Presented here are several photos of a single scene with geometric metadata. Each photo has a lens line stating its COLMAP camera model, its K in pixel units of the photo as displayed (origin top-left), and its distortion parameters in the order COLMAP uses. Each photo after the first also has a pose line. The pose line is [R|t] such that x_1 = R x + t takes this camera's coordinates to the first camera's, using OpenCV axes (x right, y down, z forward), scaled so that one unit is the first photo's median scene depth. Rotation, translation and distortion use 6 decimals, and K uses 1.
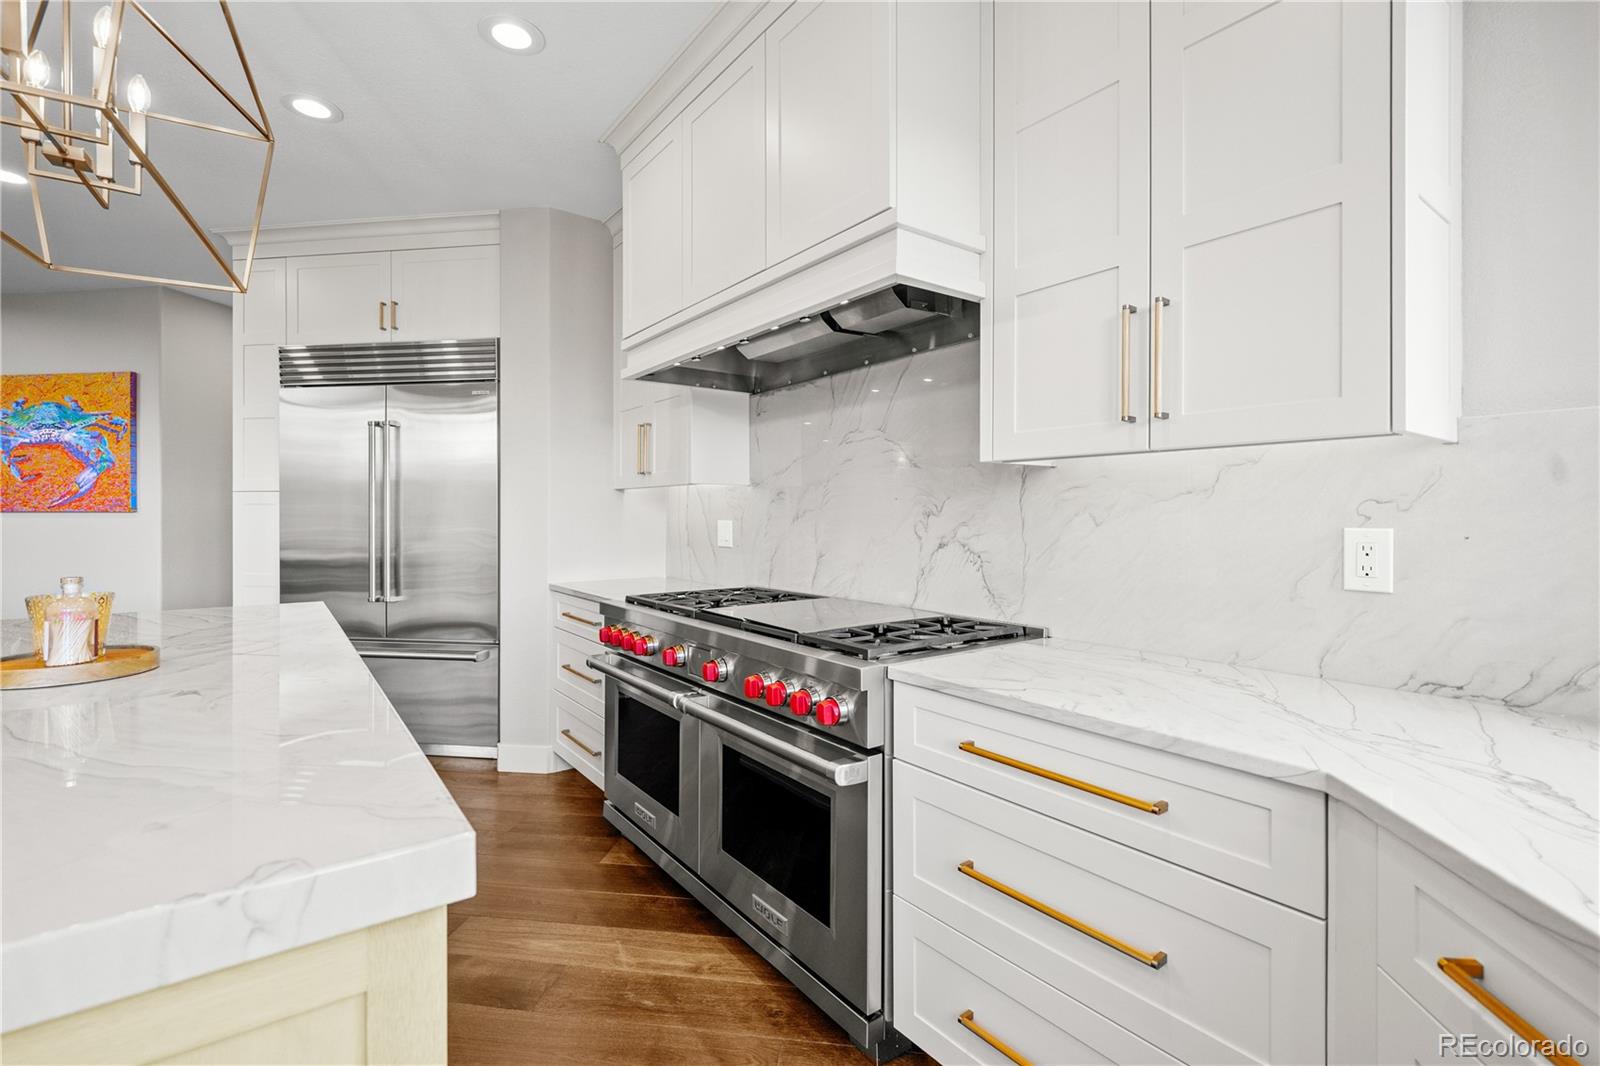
lens RADIAL K [[776.4, 0, 801.3], [0, 776.4, 525.2], [0, 0, 1]] dist [-0.000871, -0.001279]
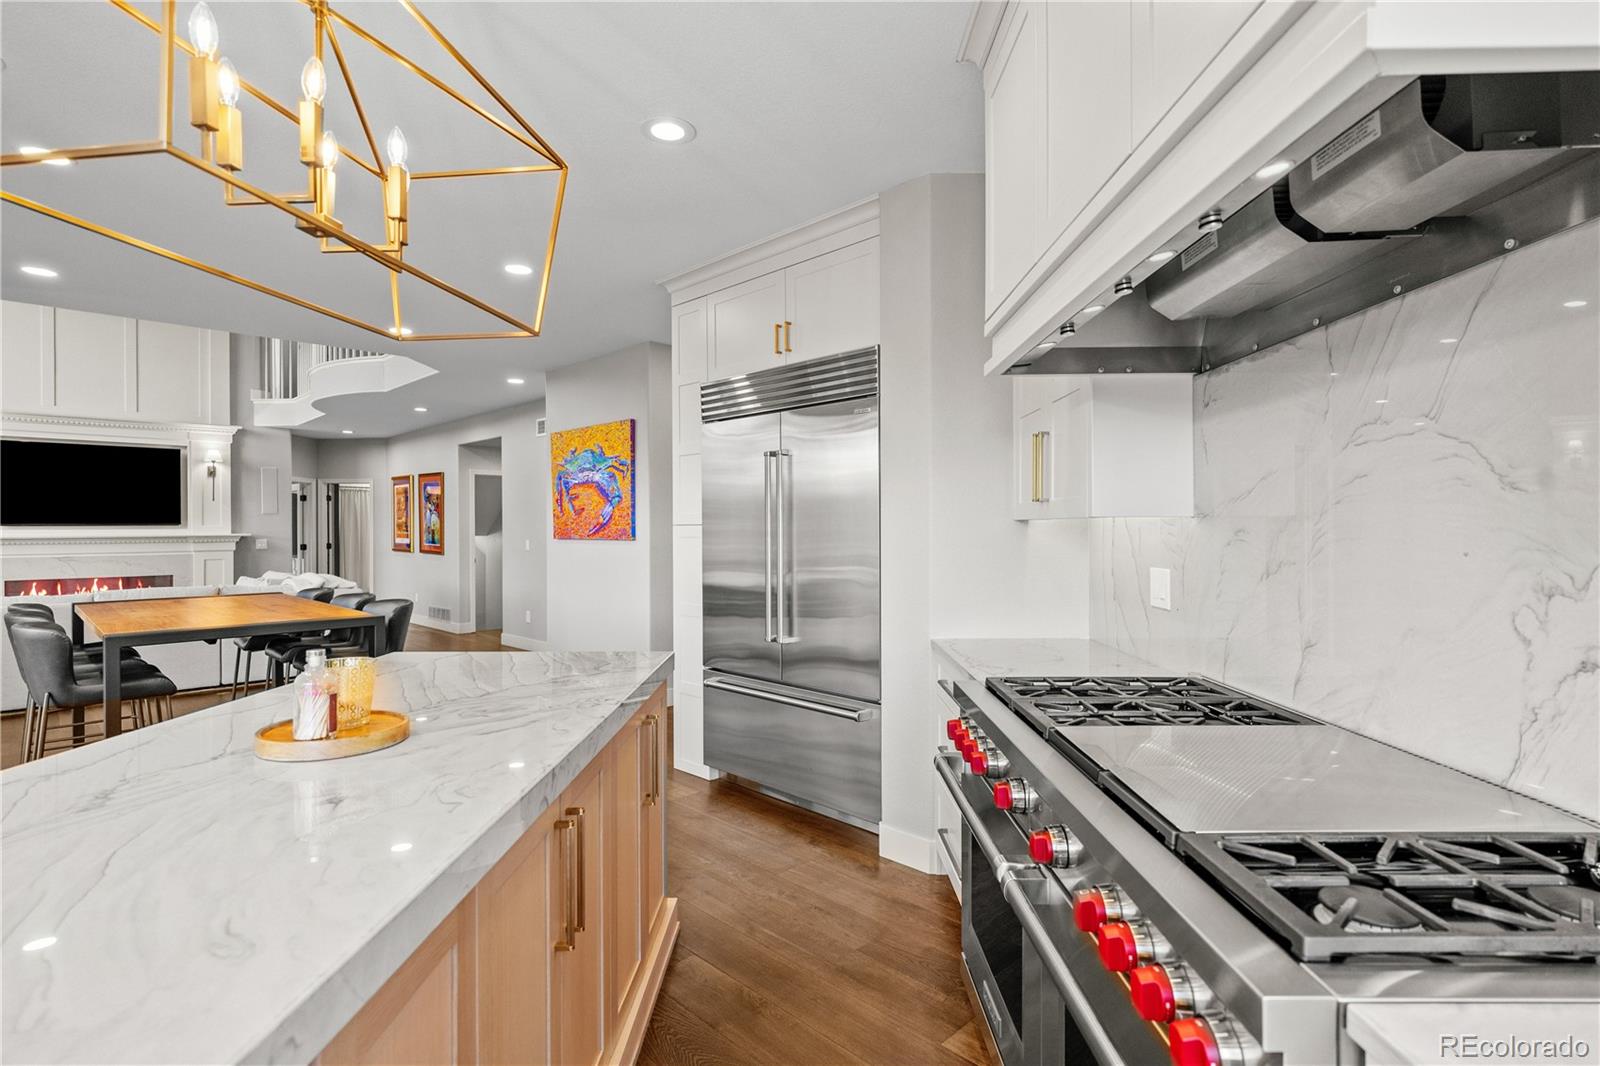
lens RADIAL K [[804.1, 0, 790.1], [0, 804.1, 527.3], [0, 0, 1]] dist [0.003565, -0.001024]
pose [[0.787954, -0.004367, -0.615719, 0.080469], [0.001692, 0.999986, -0.004928, -0.039757], [0.615732, 0.002841, 0.787950, 0.270486]]
